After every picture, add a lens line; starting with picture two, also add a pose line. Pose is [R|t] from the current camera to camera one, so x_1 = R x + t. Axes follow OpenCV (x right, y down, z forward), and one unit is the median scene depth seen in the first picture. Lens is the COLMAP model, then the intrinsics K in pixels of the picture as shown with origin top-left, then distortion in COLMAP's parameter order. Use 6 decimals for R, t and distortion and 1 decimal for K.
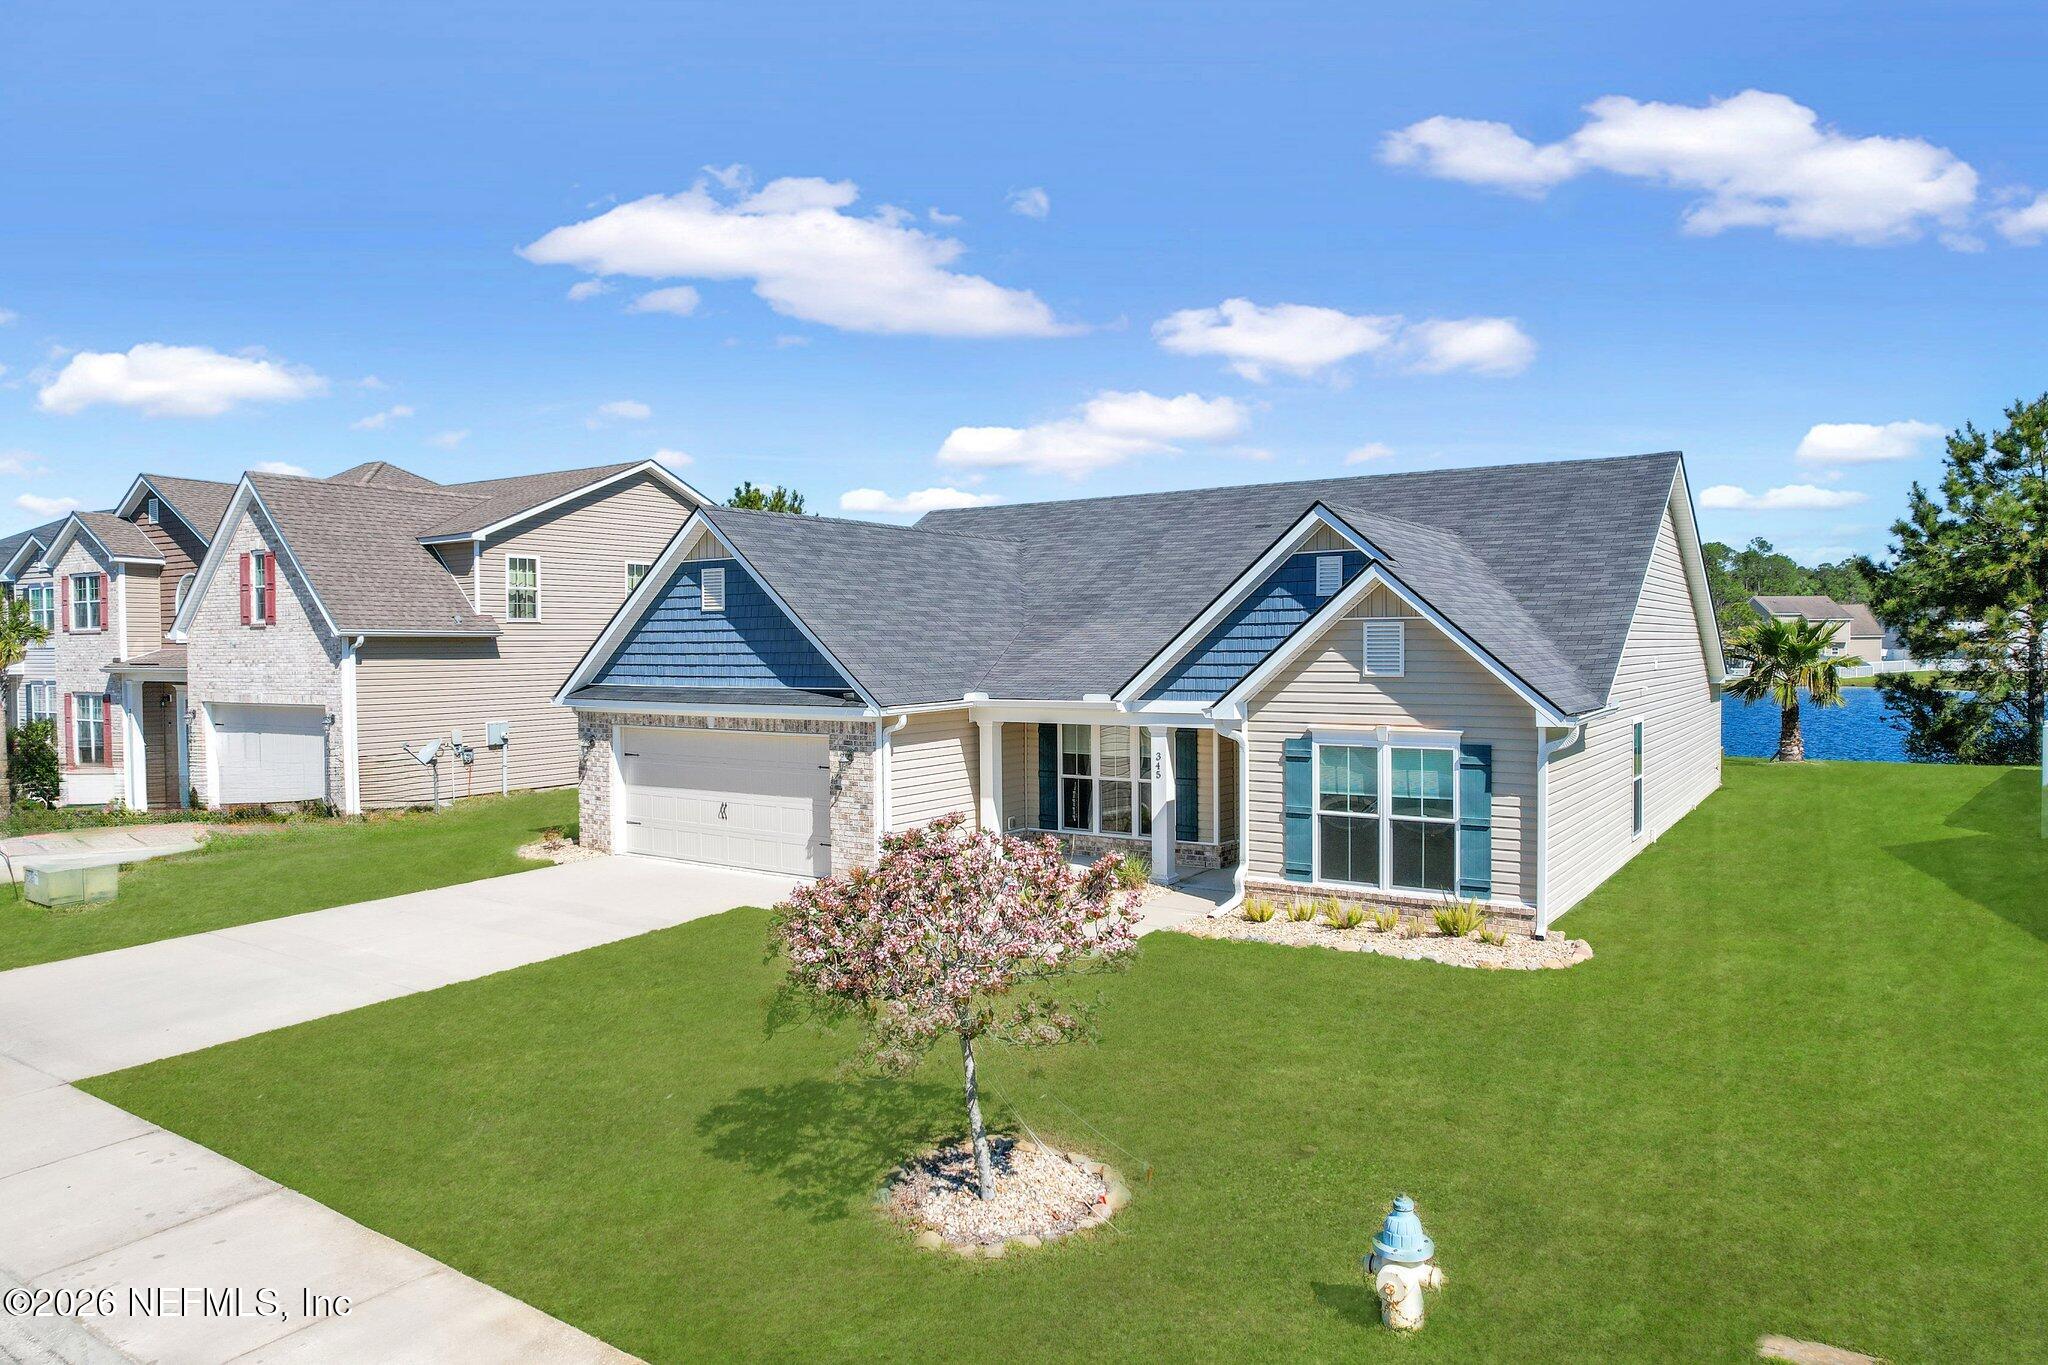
lens RADIAL K [[1310.0, 0, 1033.0], [0, 1310.0, 676.1], [0, 0, 1]] dist [-0.073100, 0.066002]
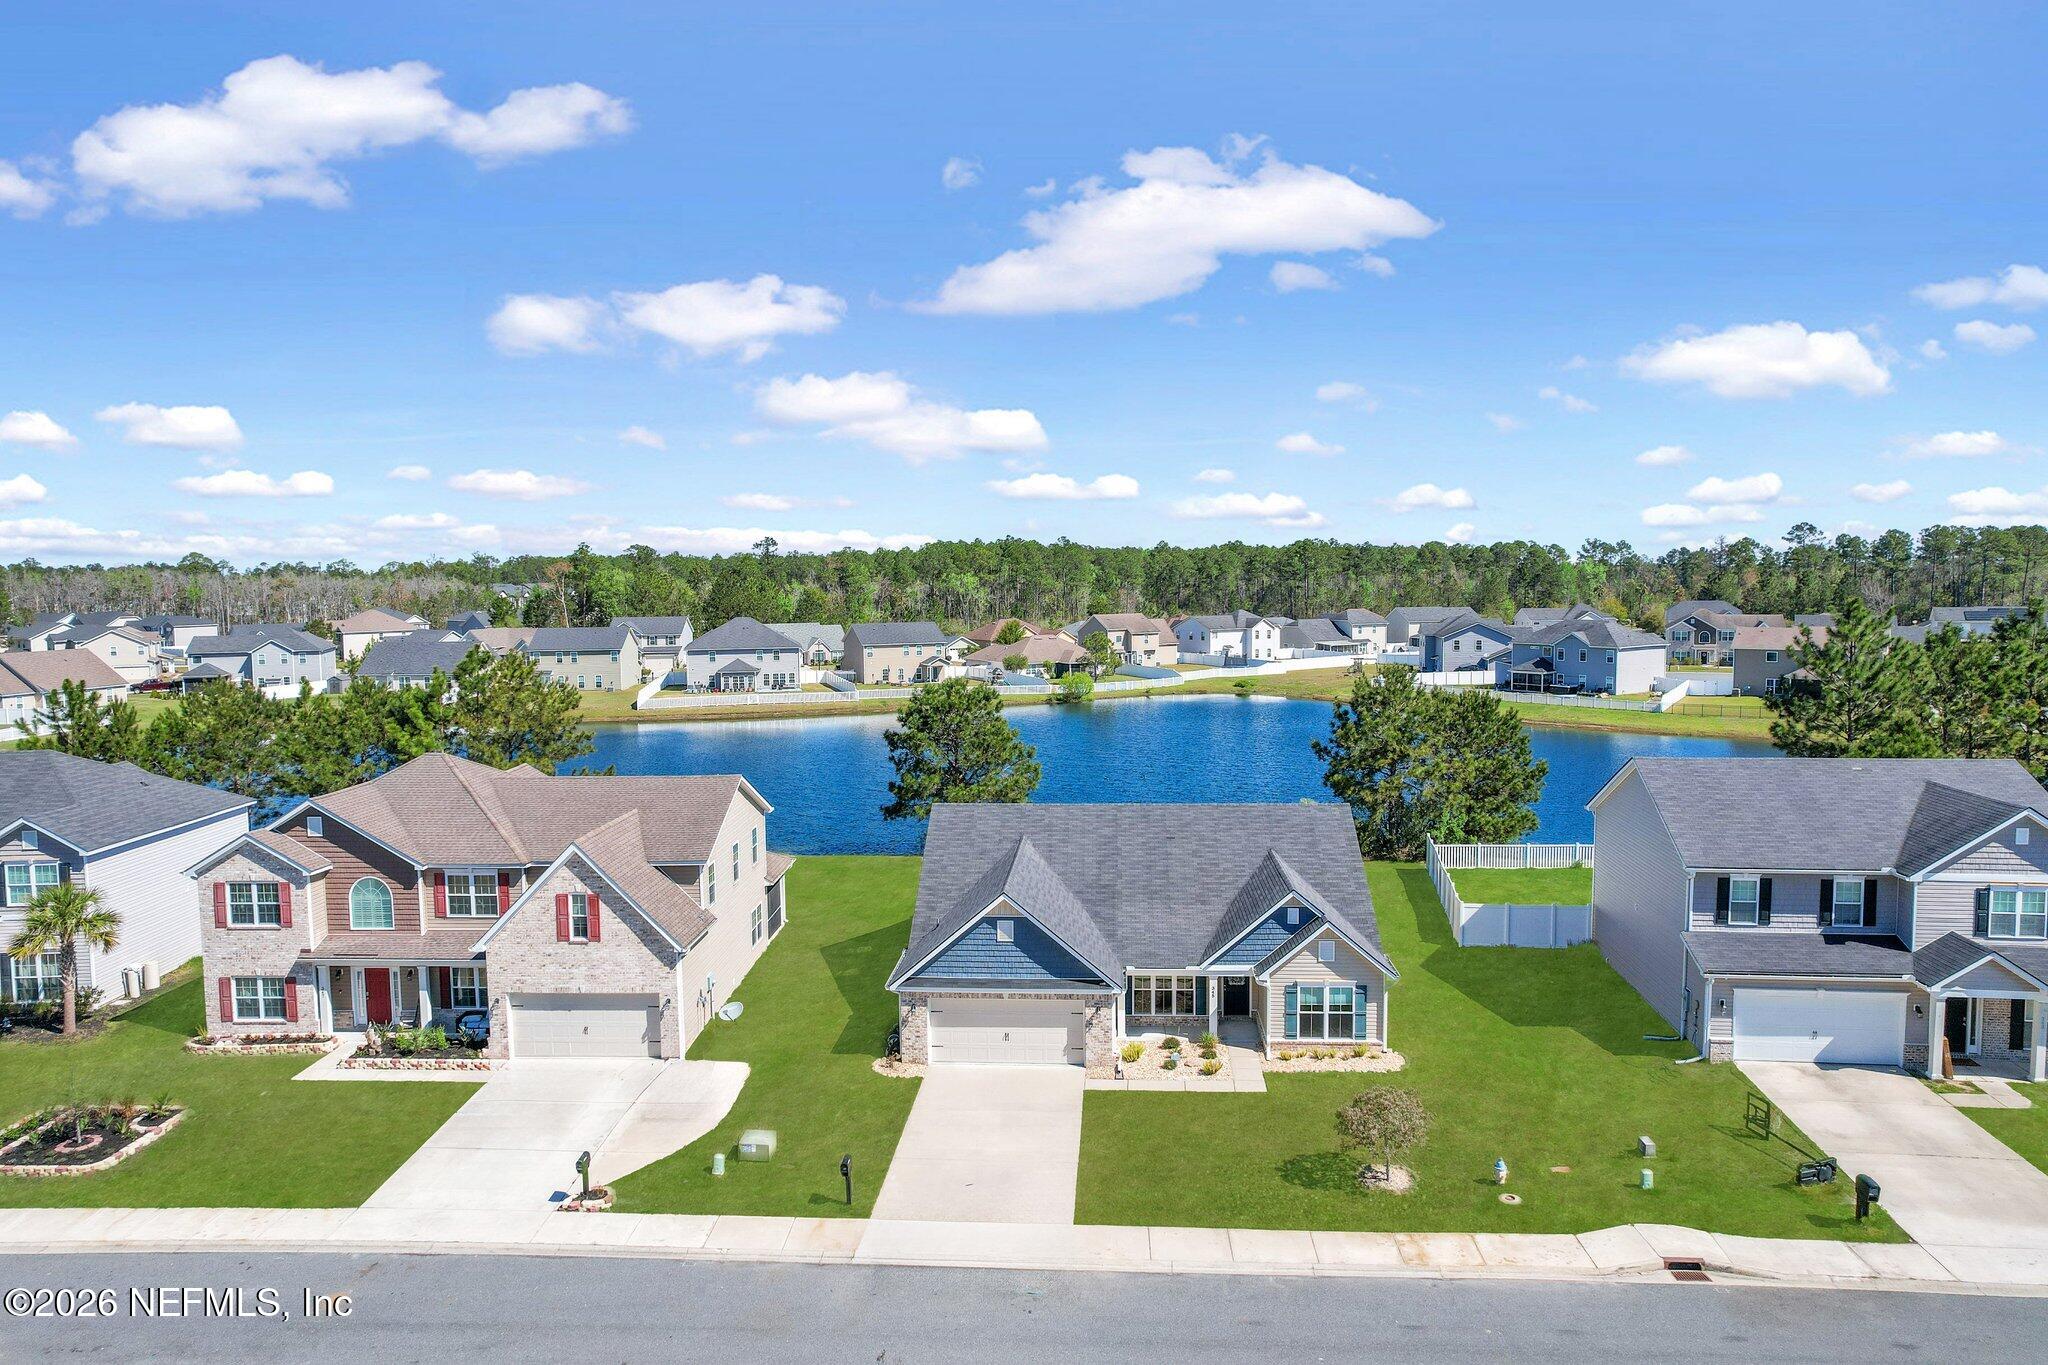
lens RADIAL K [[1310.0, 0, 1033.0], [0, 1310.0, 676.1], [0, 0, 1]] dist [-0.073100, 0.066002]
pose [[0.862785, -0.039093, 0.504058, -1.452282], [0.015338, 0.998571, 0.051193, -0.674394], [-0.505339, -0.036438, 0.862151, -0.891534]]
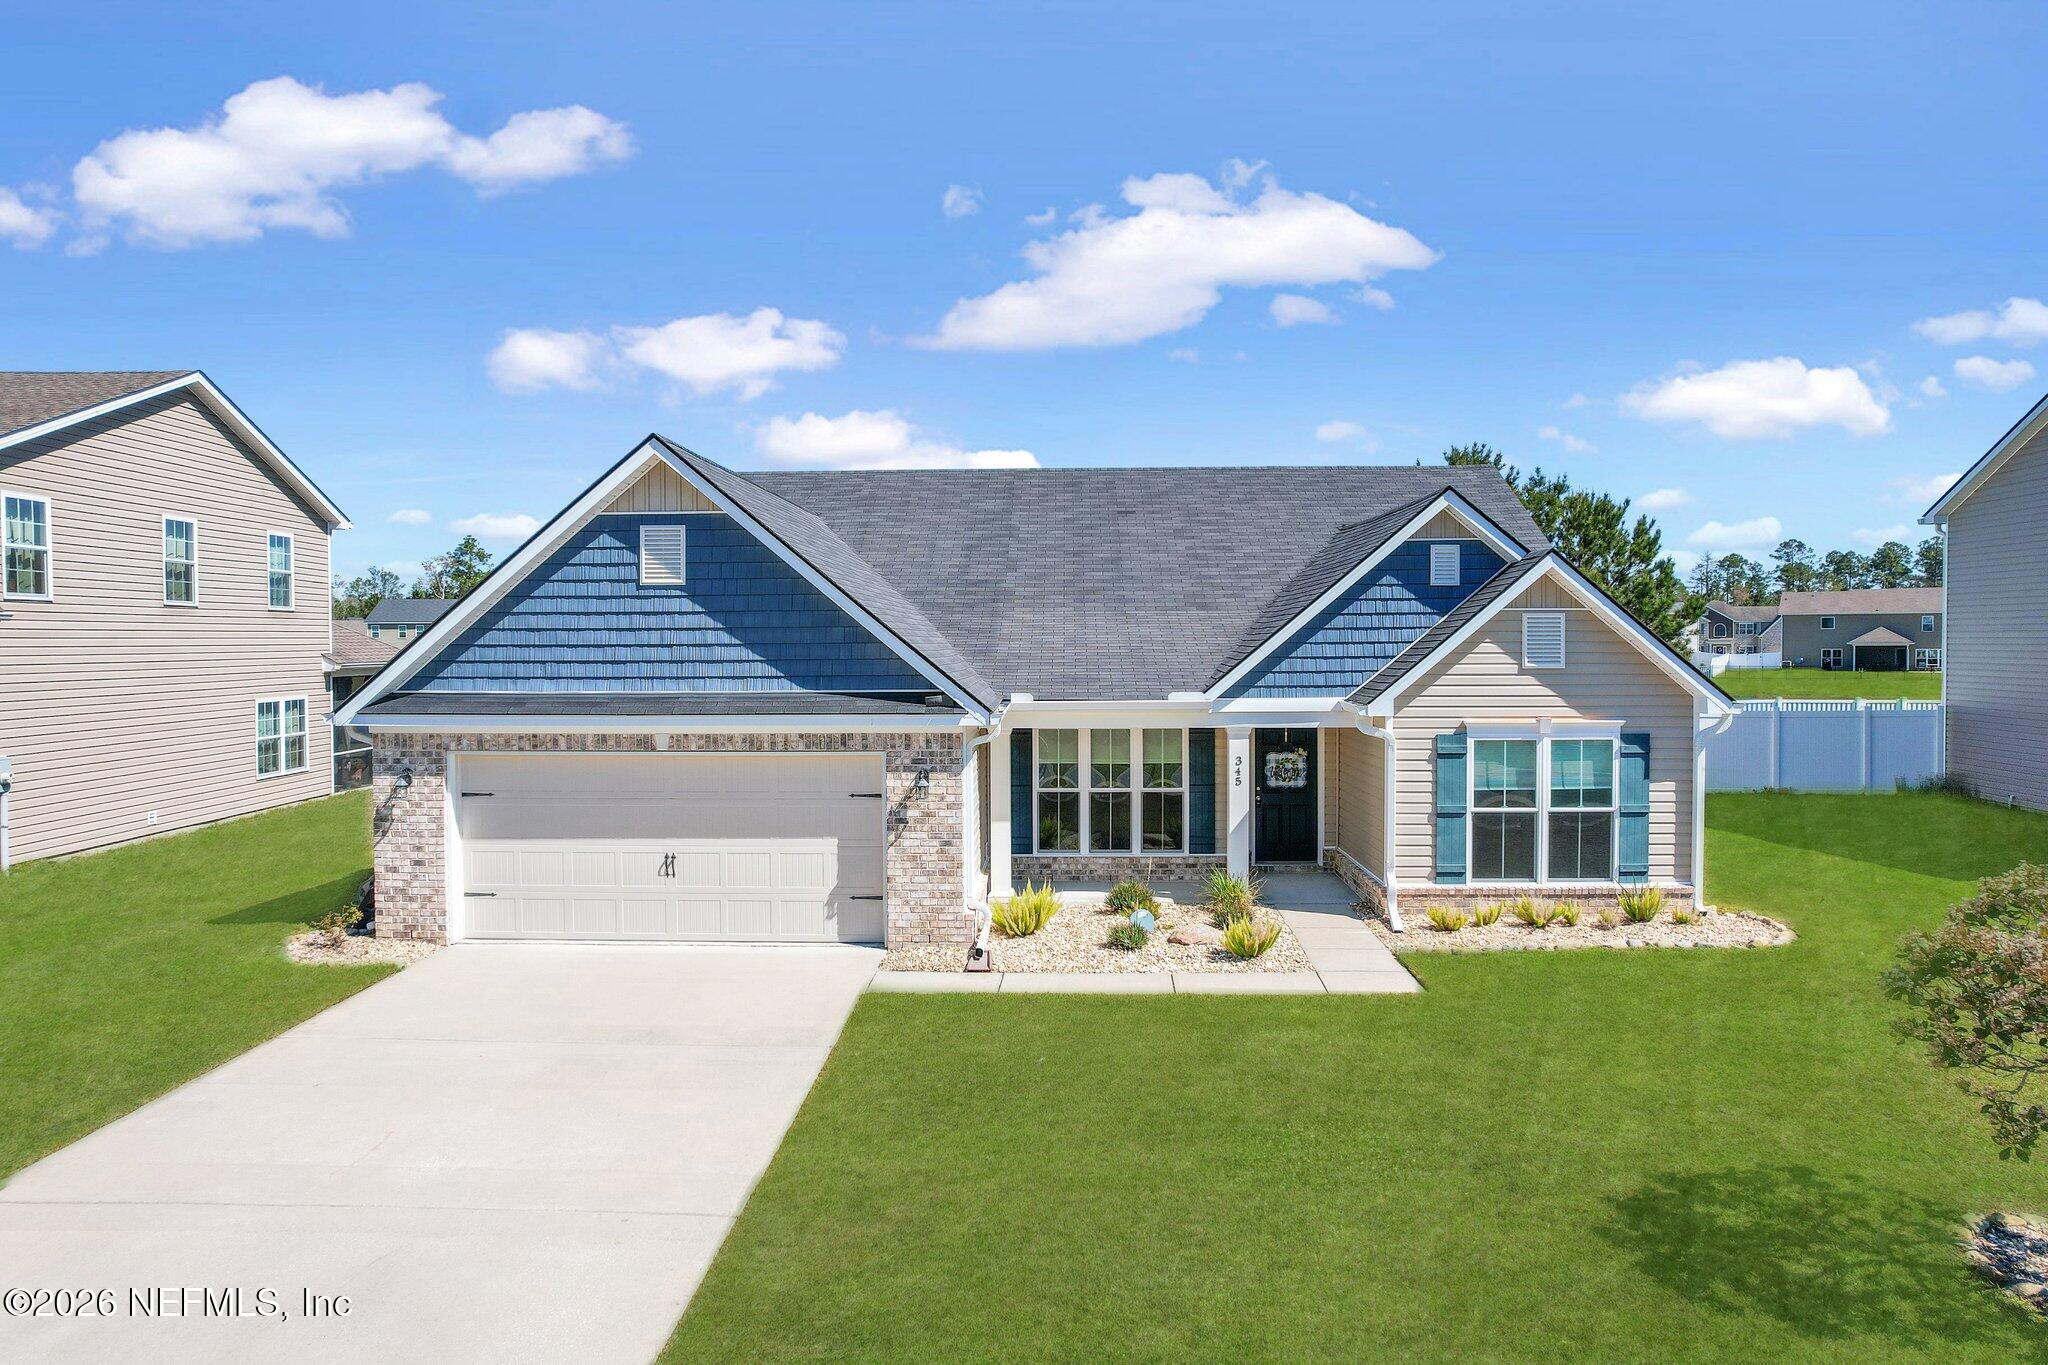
lens RADIAL K [[1310.0, 0, 1033.0], [0, 1310.0, 676.1], [0, 0, 1]] dist [-0.073100, 0.066002]
pose [[0.844289, -0.009473, 0.535805, -0.548234], [0.010653, 0.999943, 0.000893, 0.001304], [-0.535783, 0.004954, 0.844341, 0.352276]]
